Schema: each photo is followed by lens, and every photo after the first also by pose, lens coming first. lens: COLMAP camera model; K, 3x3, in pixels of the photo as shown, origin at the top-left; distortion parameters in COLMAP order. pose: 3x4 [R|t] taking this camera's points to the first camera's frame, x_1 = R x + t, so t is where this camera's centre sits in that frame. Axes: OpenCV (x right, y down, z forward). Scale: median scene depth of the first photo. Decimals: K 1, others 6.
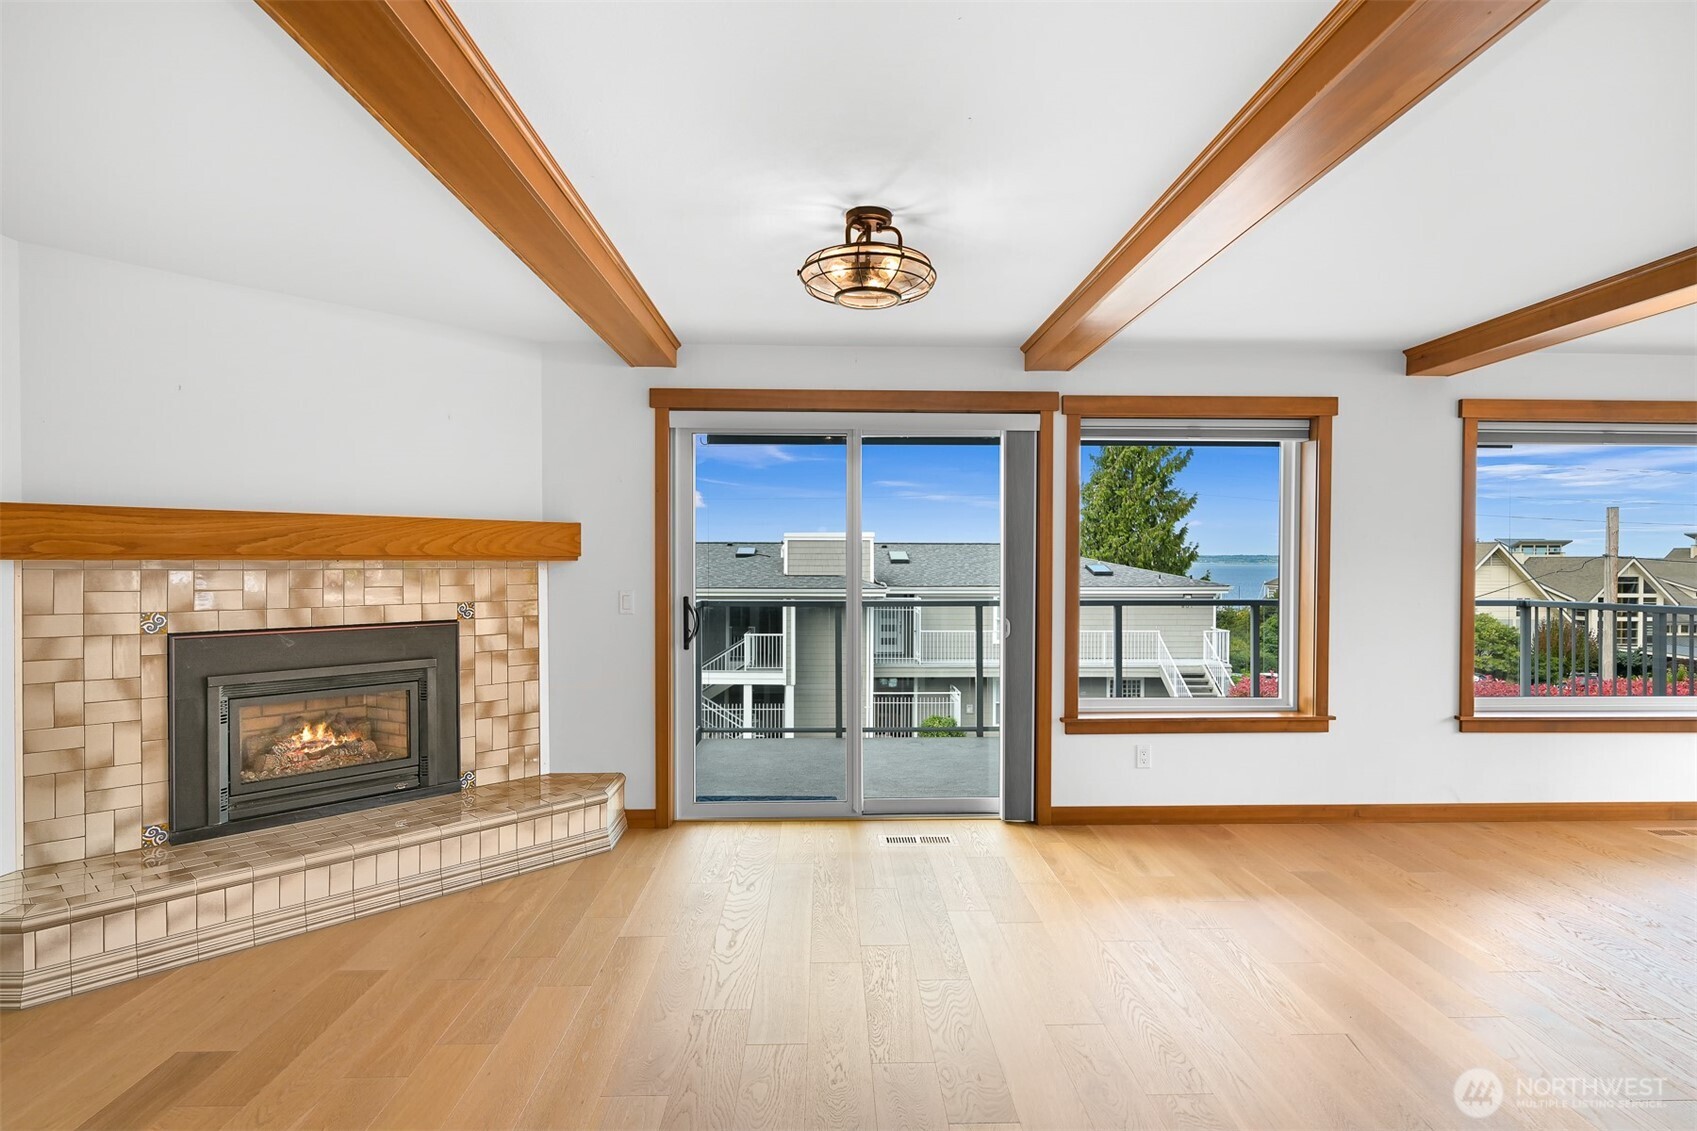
lens RADIAL K [[878.7, 0, 856.0], [0, 878.7, 571.3], [0, 0, 1]] dist [0.000859, -0.000273]
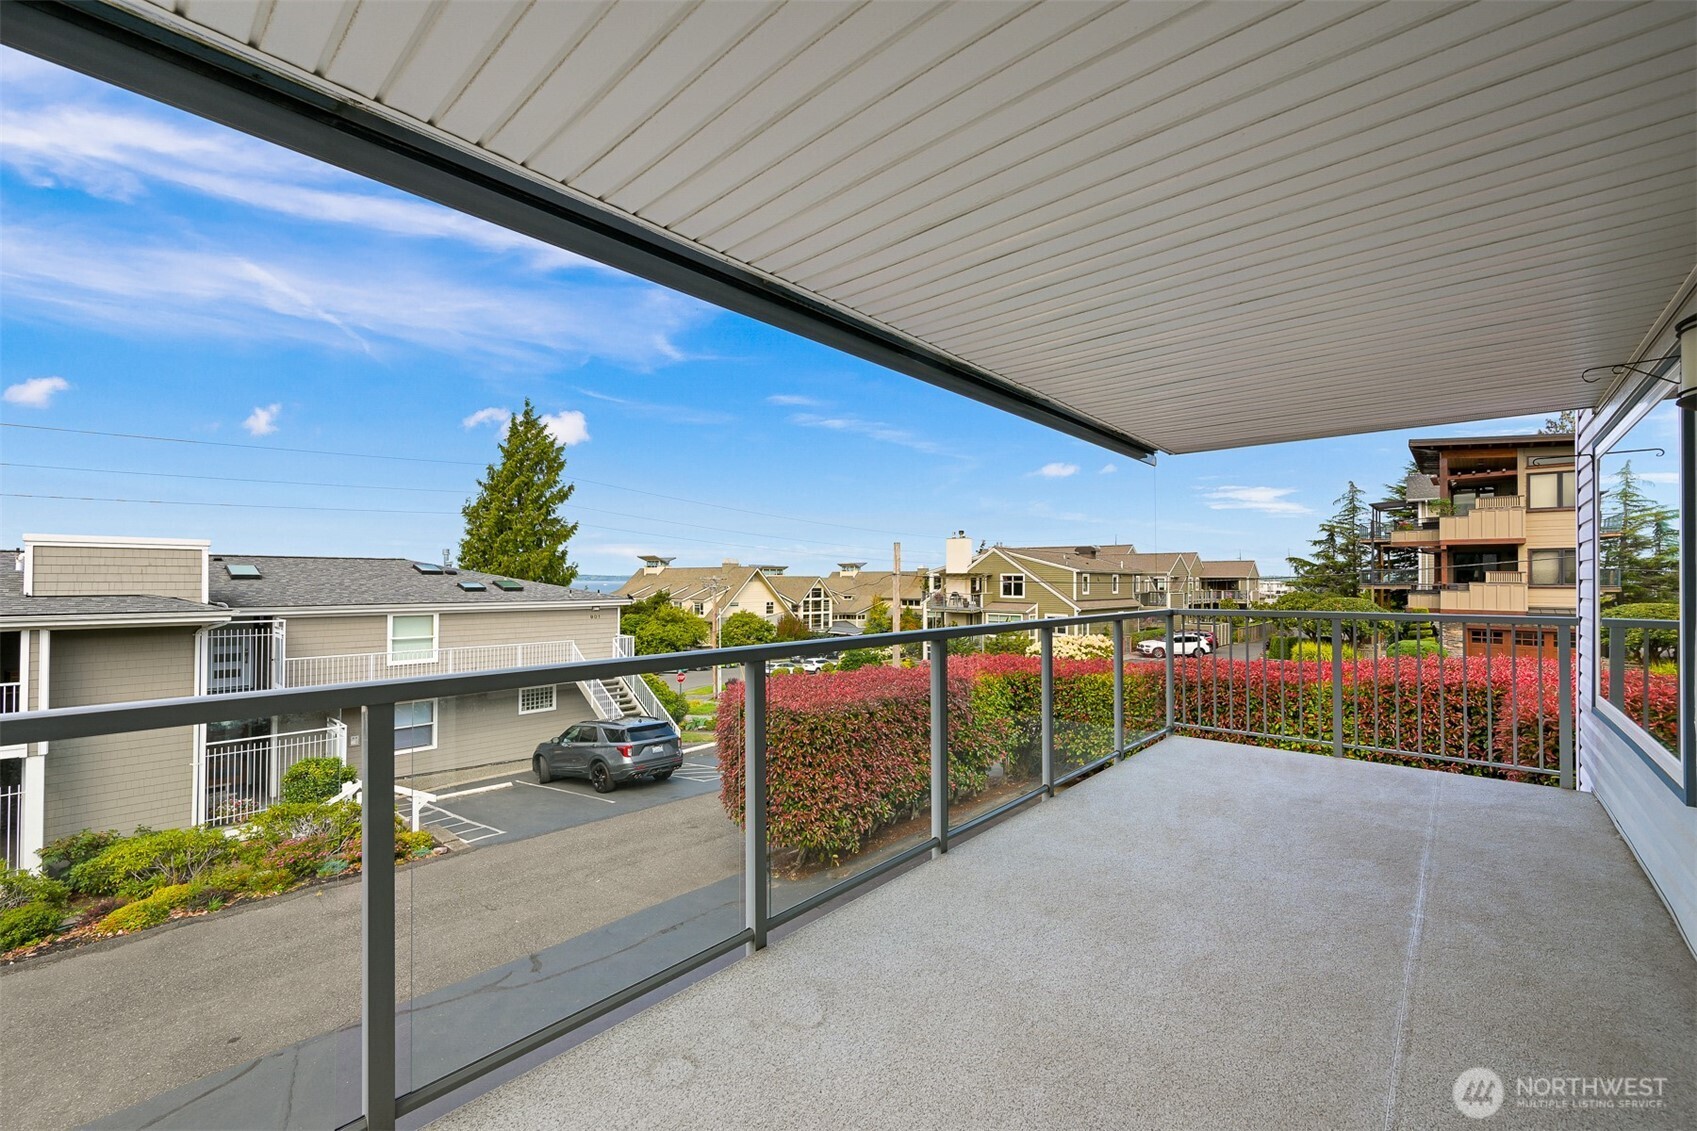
lens RADIAL K [[654.4, 0, 854.4], [0, 654.4, 571.5], [0, 0, 1]] dist [-0.000914, -0.000251]
pose [[0.678420, 0.009907, 0.734607, -0.121230], [0.007494, 0.999764, -0.020404, 0.005067], [-0.734636, 0.019348, 0.678186, 1.257989]]
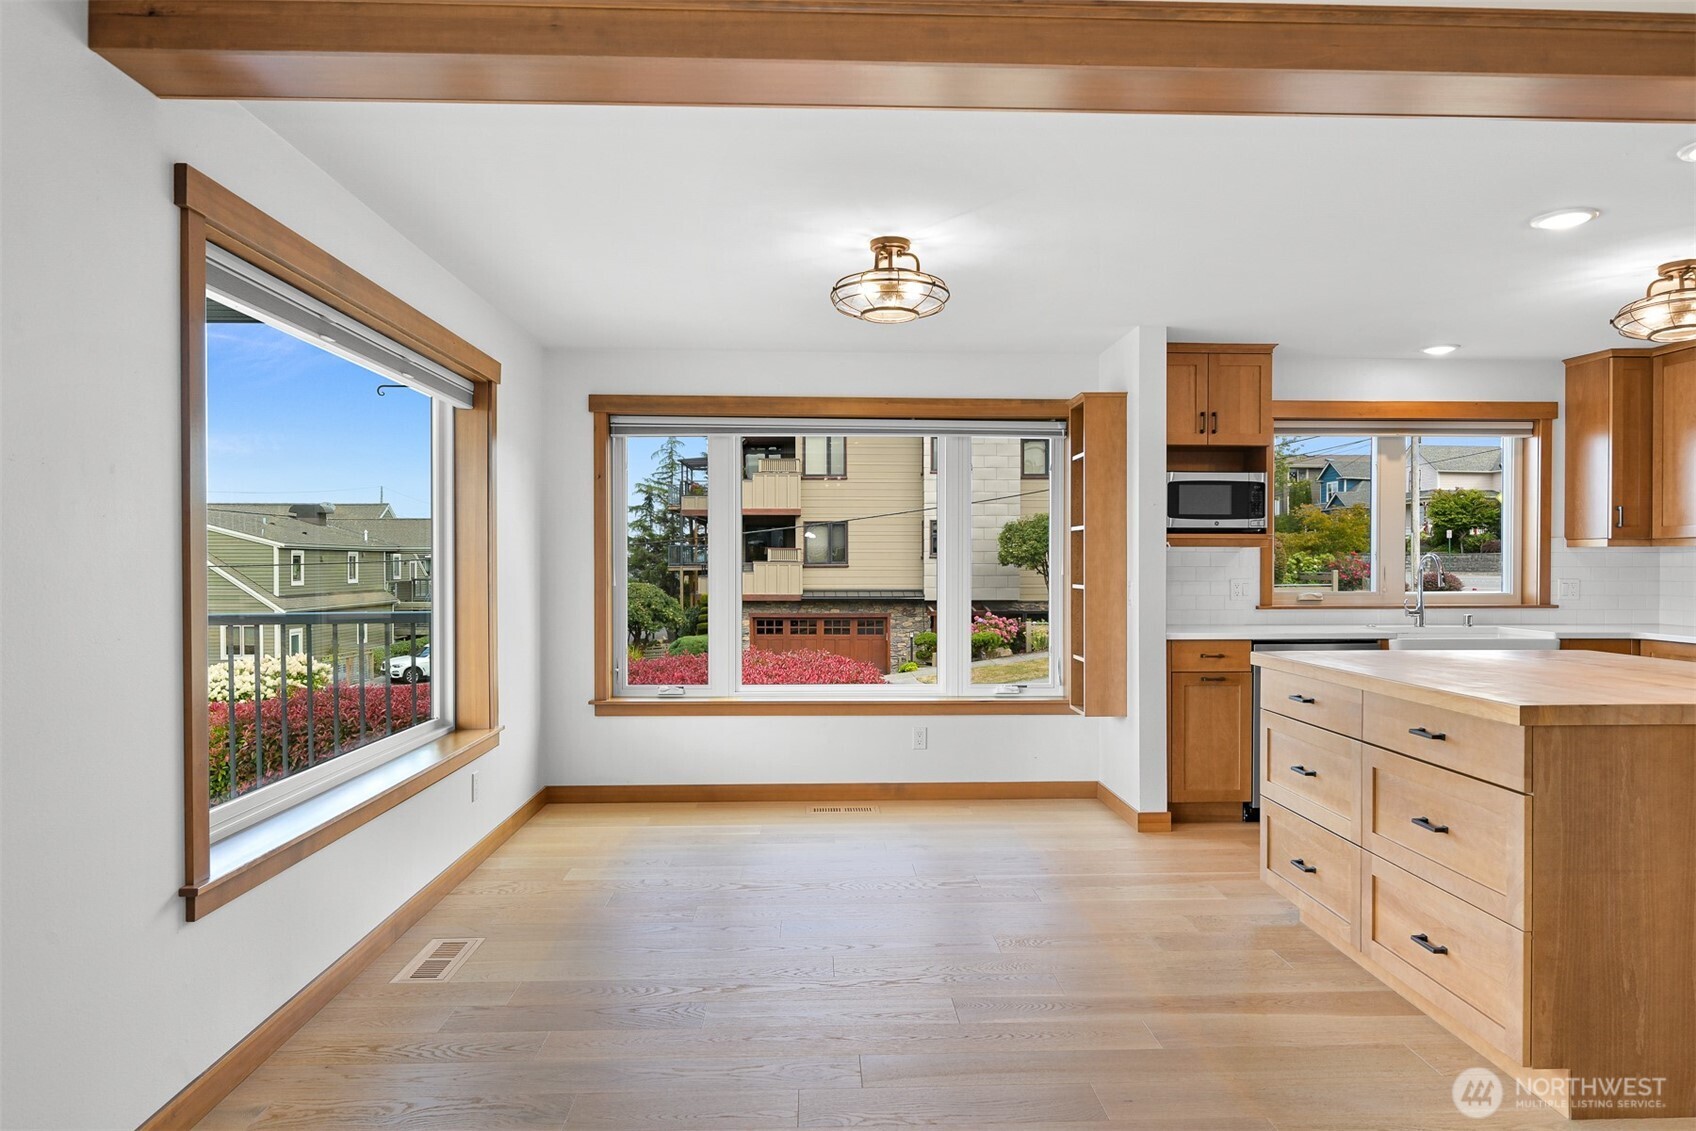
lens RADIAL K [[1048.9, 0, 844.1], [0, 1048.9, 573.4], [0, 0, 1]] dist [-0.008590, 0.001089]
pose [[-0.002490, -0.014971, 0.999885, 0.163468], [0.016330, 0.999754, 0.015009, 0.005520], [-0.999864, 0.016365, -0.002245, 0.691340]]
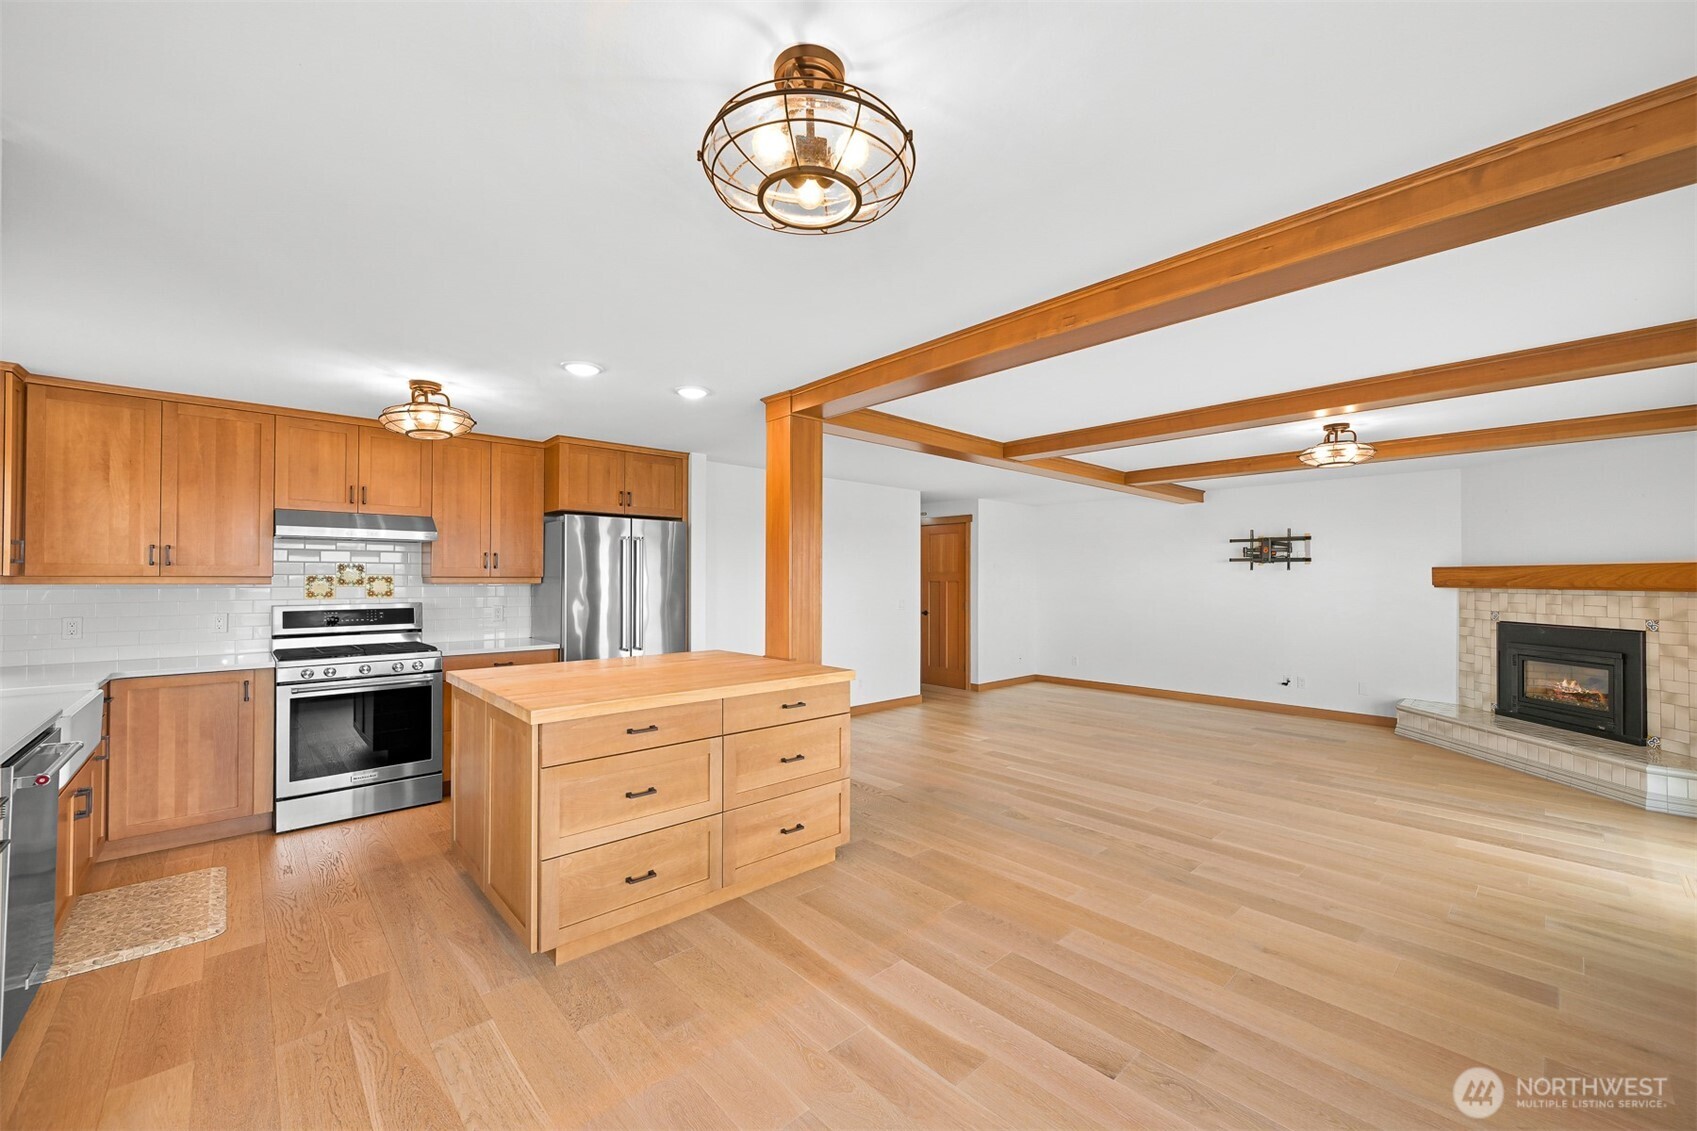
lens RADIAL K [[667.5, 0, 853.9], [0, 667.5, 571.4], [0, 0, 1]] dist [0.000193, -0.000356]
pose [[-0.751256, -0.013485, -0.659873, 1.203144], [-0.016250, 0.999866, -0.001933, -0.020044], [0.659811, 0.009271, -0.751375, 0.895114]]
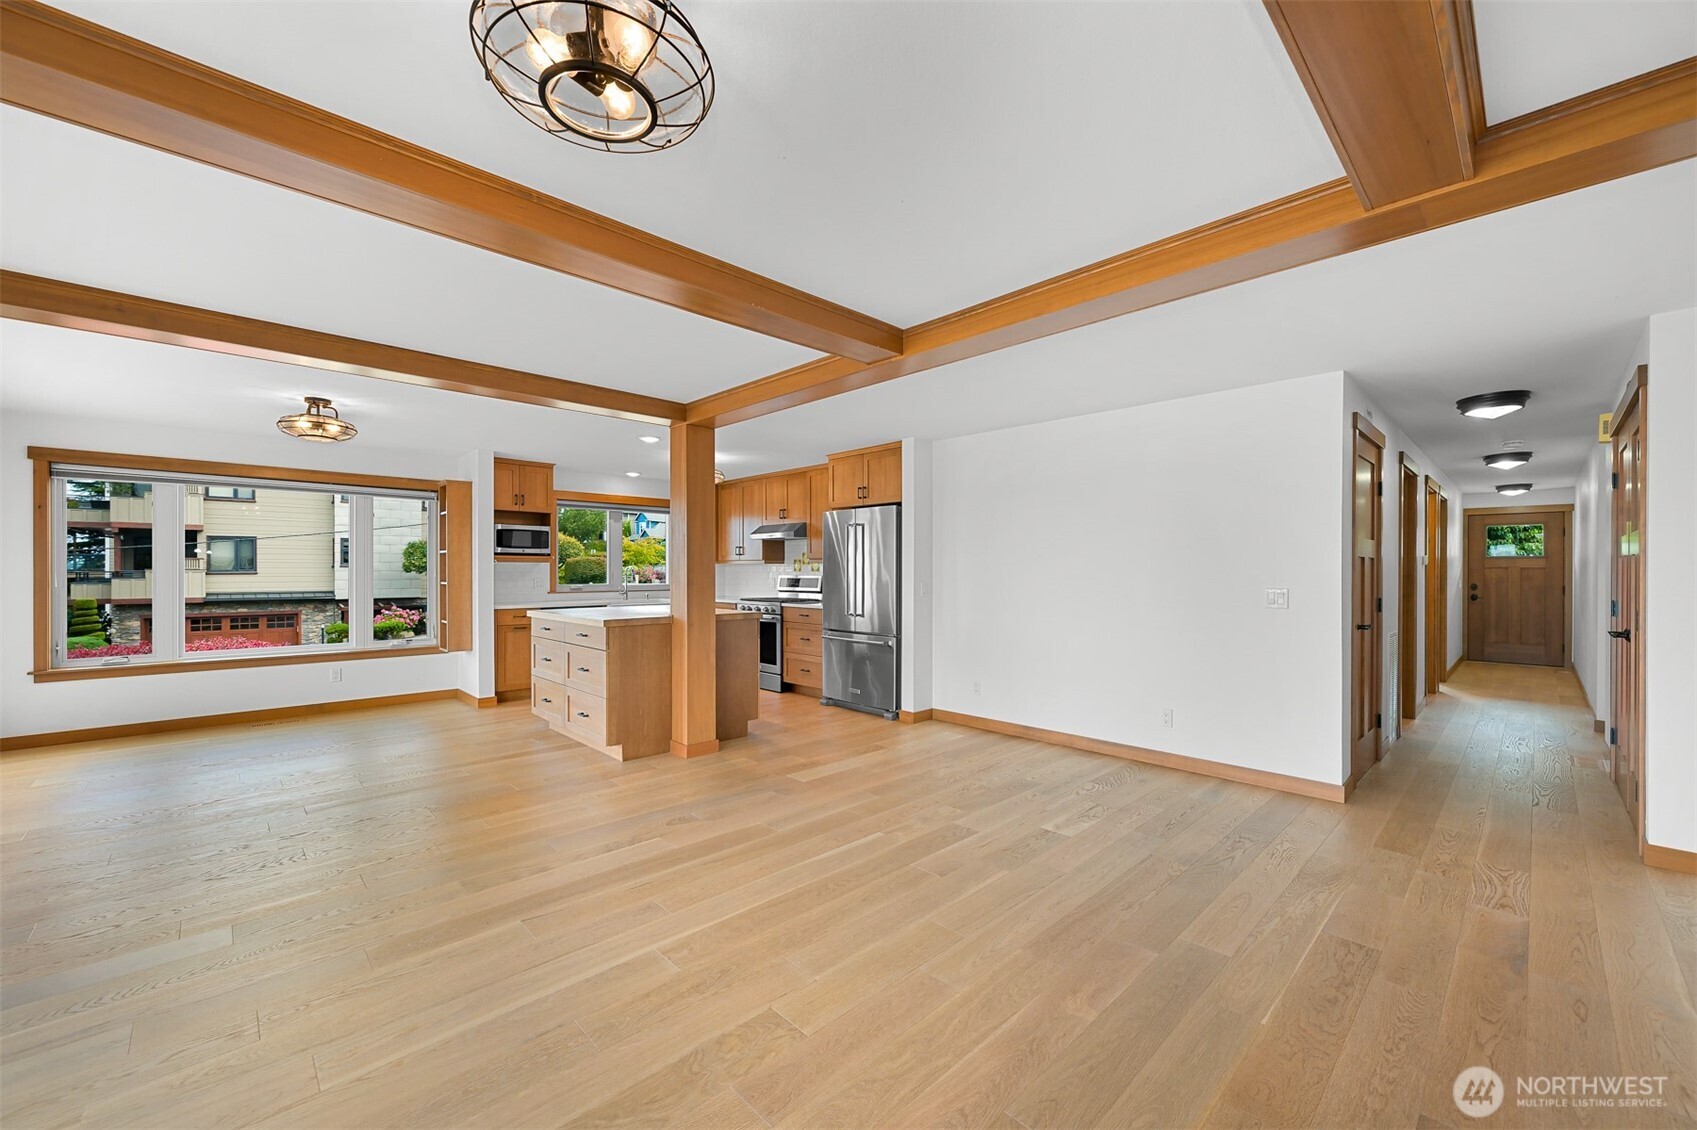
lens RADIAL K [[667.5, 0, 853.9], [0, 667.5, 570.9], [0, 0, 1]] dist [0.000193, -0.000356]
pose [[-0.674551, -0.005240, 0.738209, -0.280098], [0.008330, 0.999857, 0.014709, 0.003342], [-0.738181, 0.016071, -0.674411, 0.734591]]
